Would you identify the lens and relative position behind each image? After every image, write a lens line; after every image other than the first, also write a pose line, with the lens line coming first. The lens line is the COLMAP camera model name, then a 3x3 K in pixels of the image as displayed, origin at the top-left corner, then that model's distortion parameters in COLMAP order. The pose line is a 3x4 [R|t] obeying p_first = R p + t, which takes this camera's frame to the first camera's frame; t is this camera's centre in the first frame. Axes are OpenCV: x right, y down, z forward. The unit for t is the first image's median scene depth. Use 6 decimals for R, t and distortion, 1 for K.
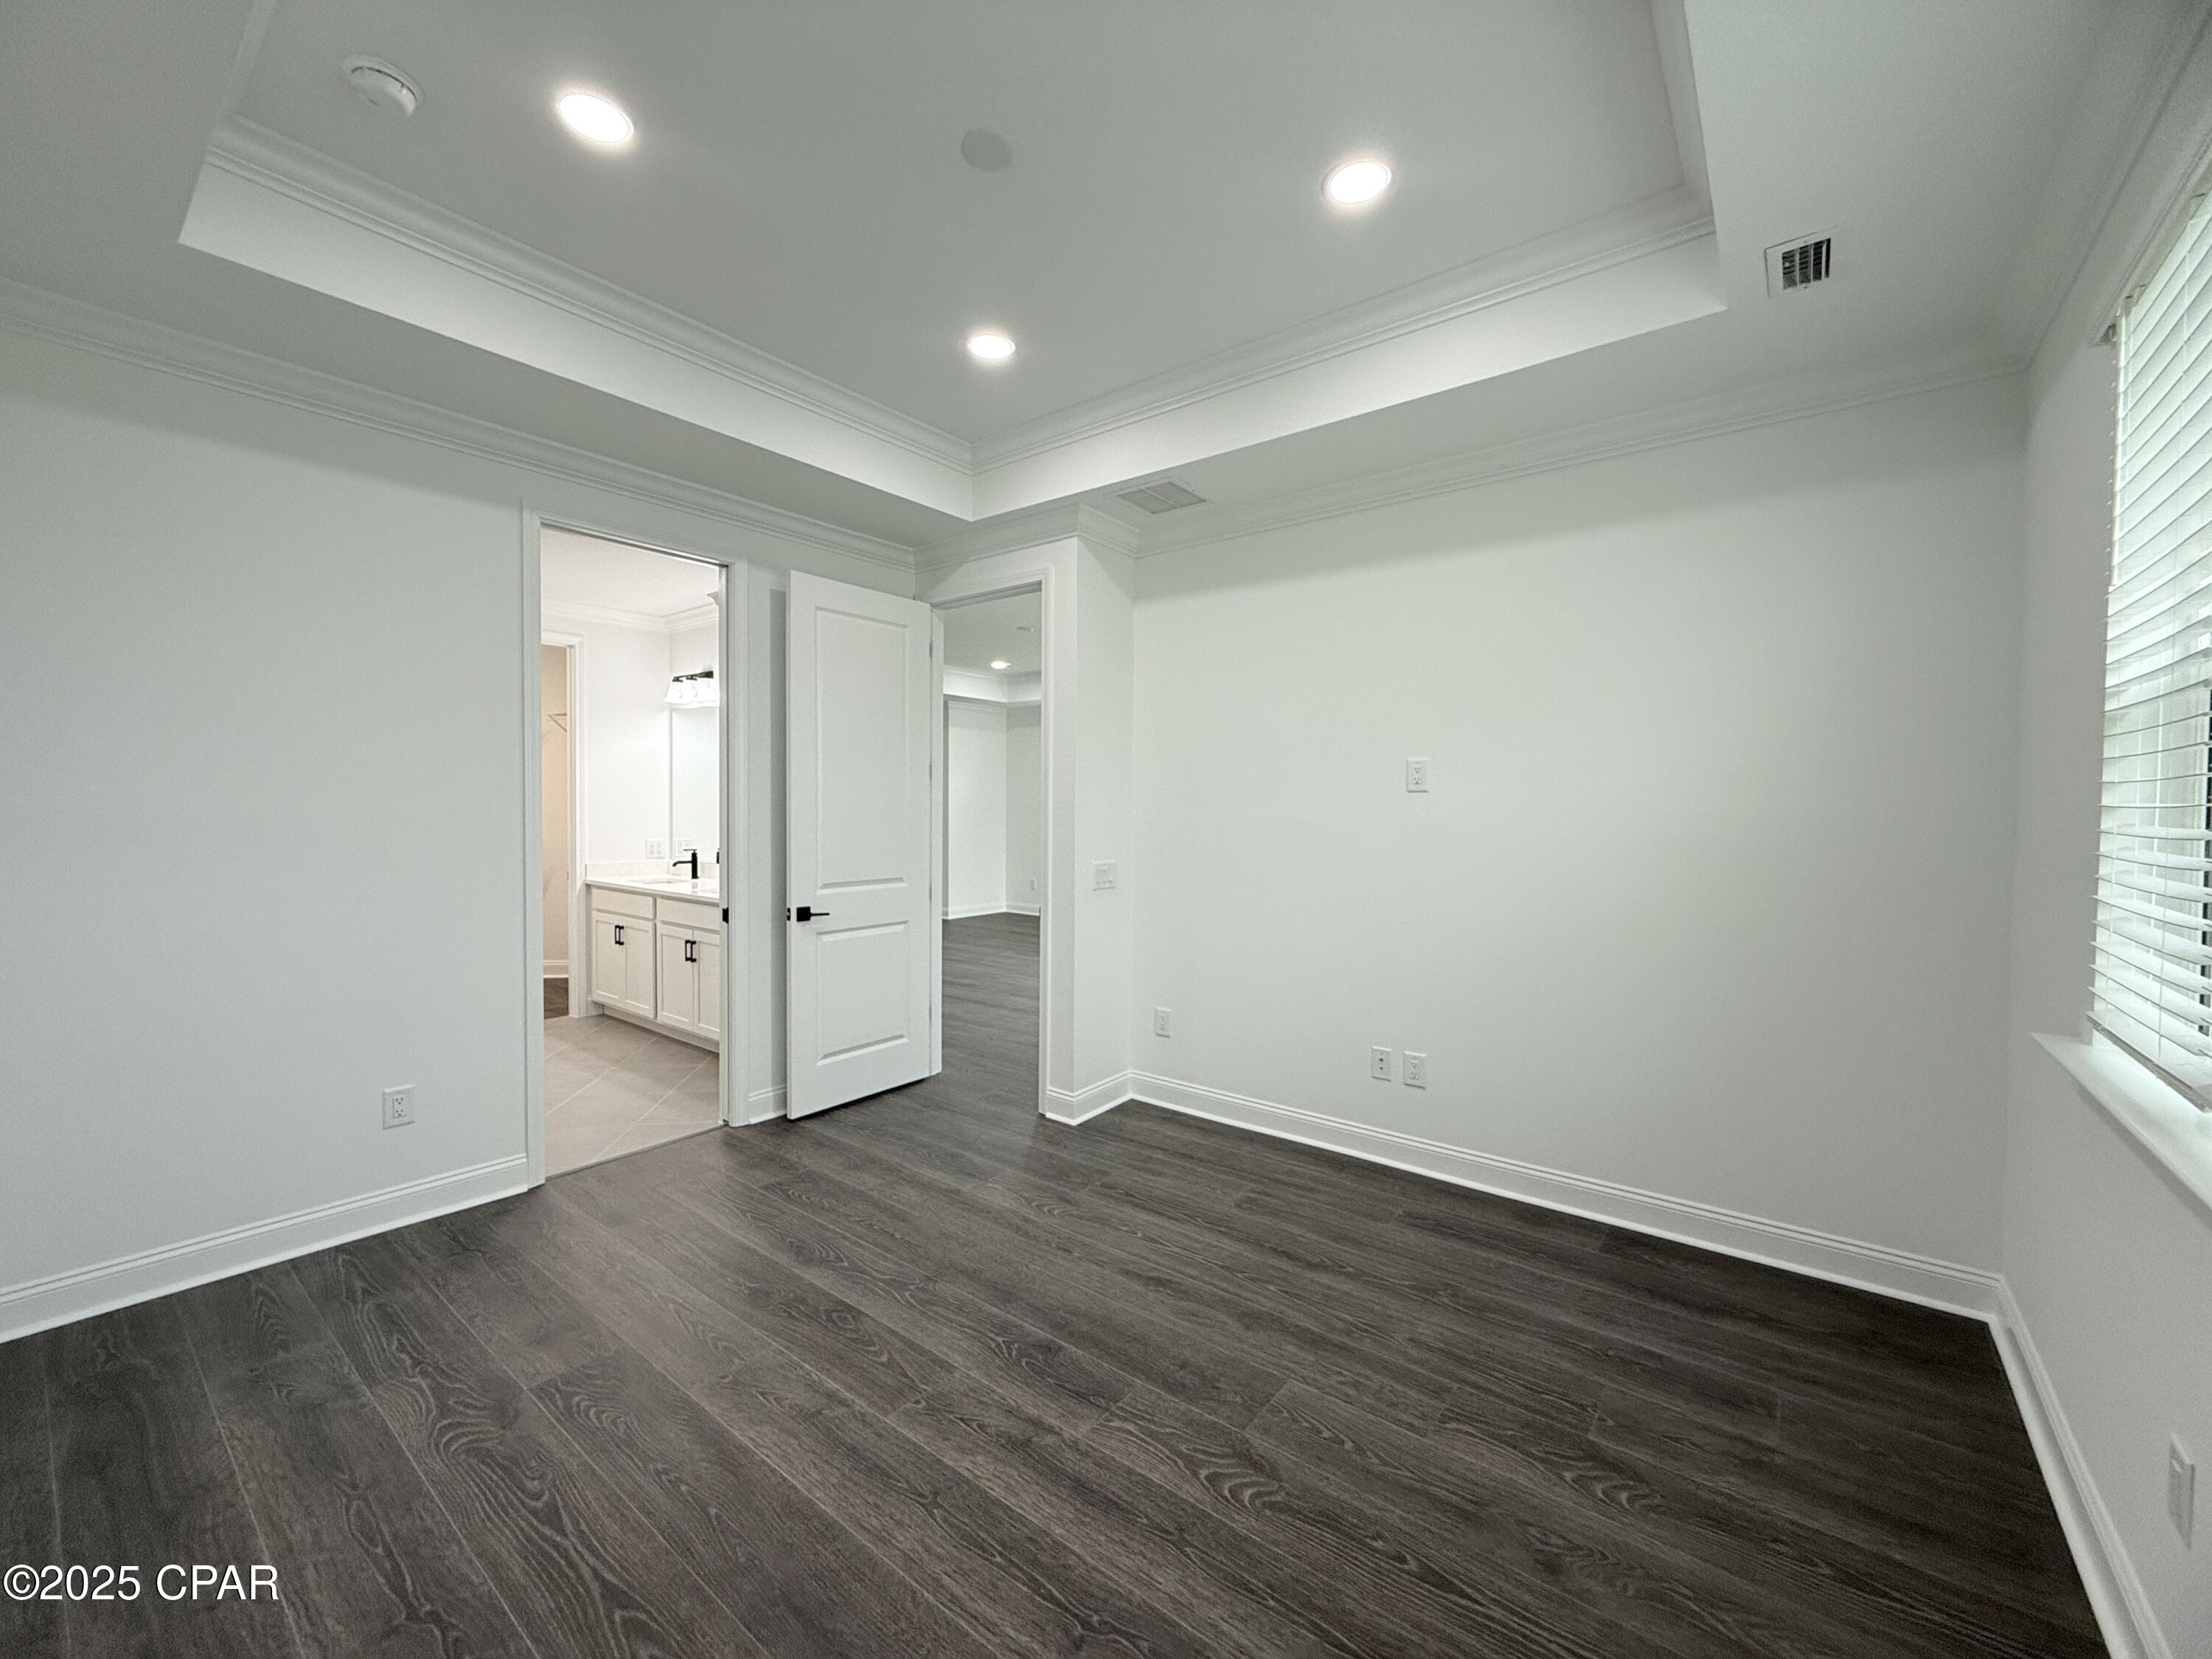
lens RADIAL K [[883.9, 0, 1102.2], [0, 883.9, 824.7], [0, 0, 1]] dist [0.001918, 0.000199]
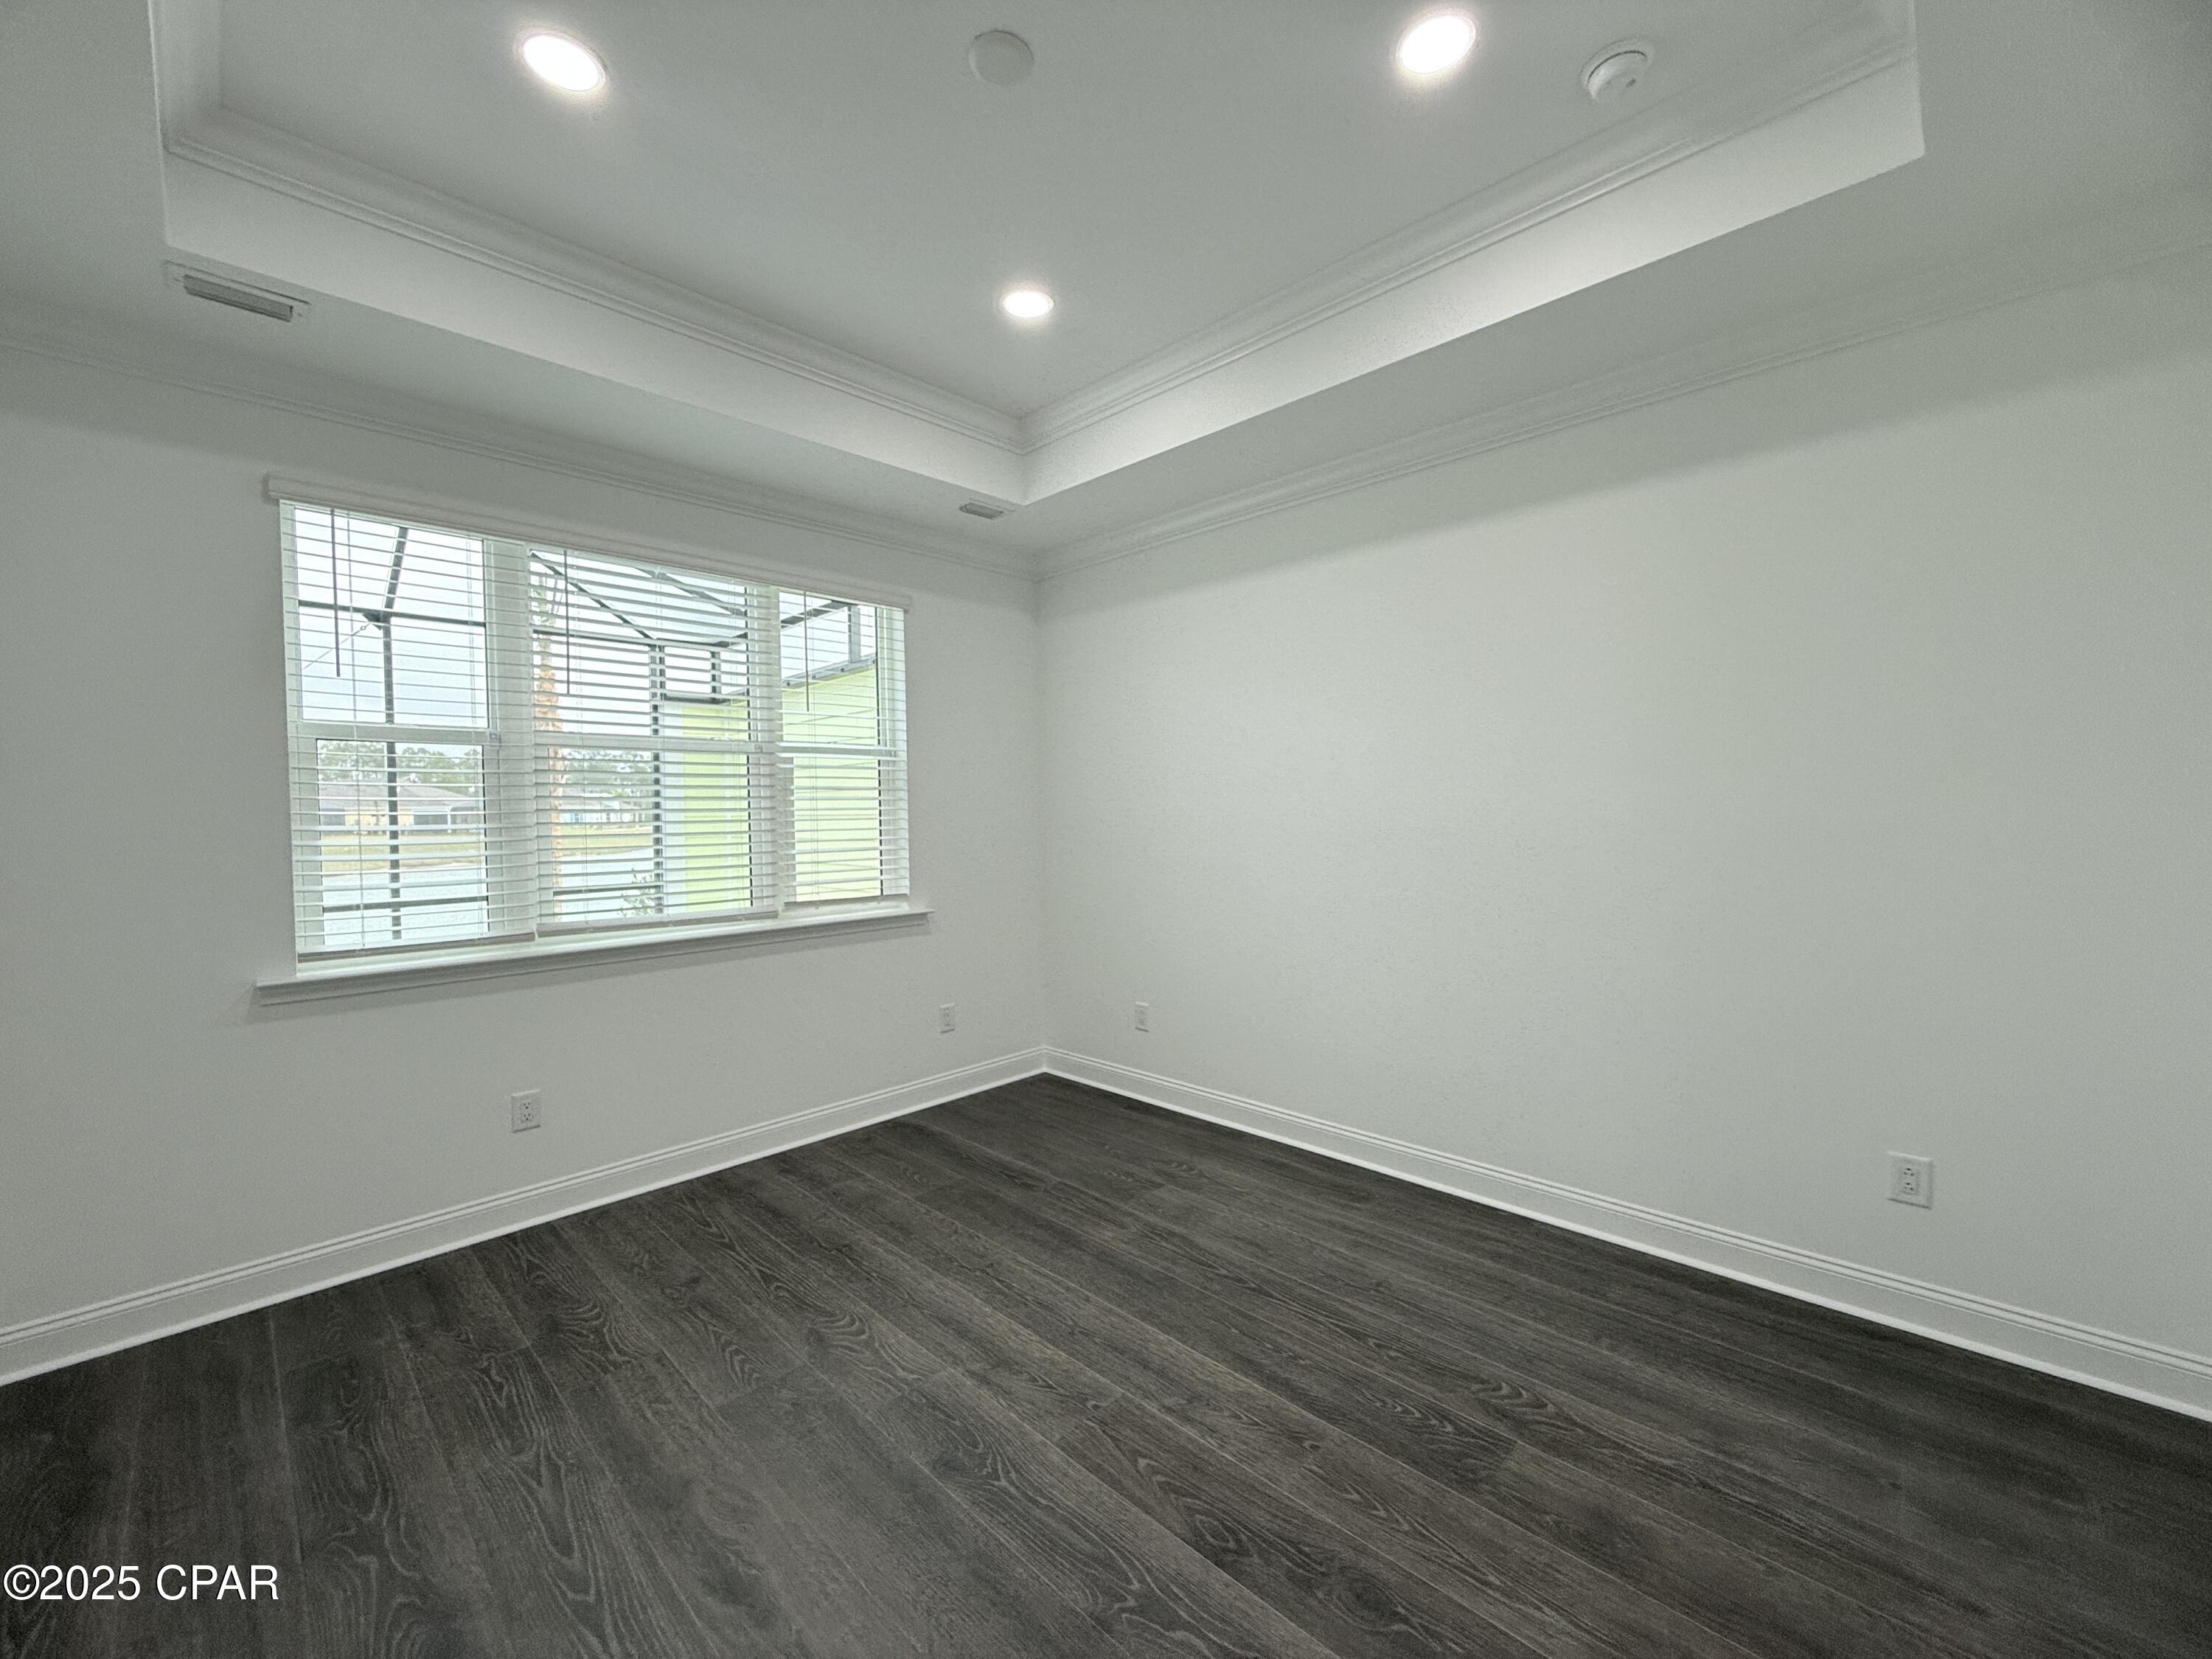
lens RADIAL K [[883.9, 0, 1102.2], [0, 883.9, 824.7], [0, 0, 1]] dist [0.001918, 0.000199]
pose [[-0.994153, 0.004593, 0.107886, -0.334475], [0.009135, 0.999091, 0.041640, -0.045330], [-0.107597, 0.042382, -0.993291, 2.008671]]
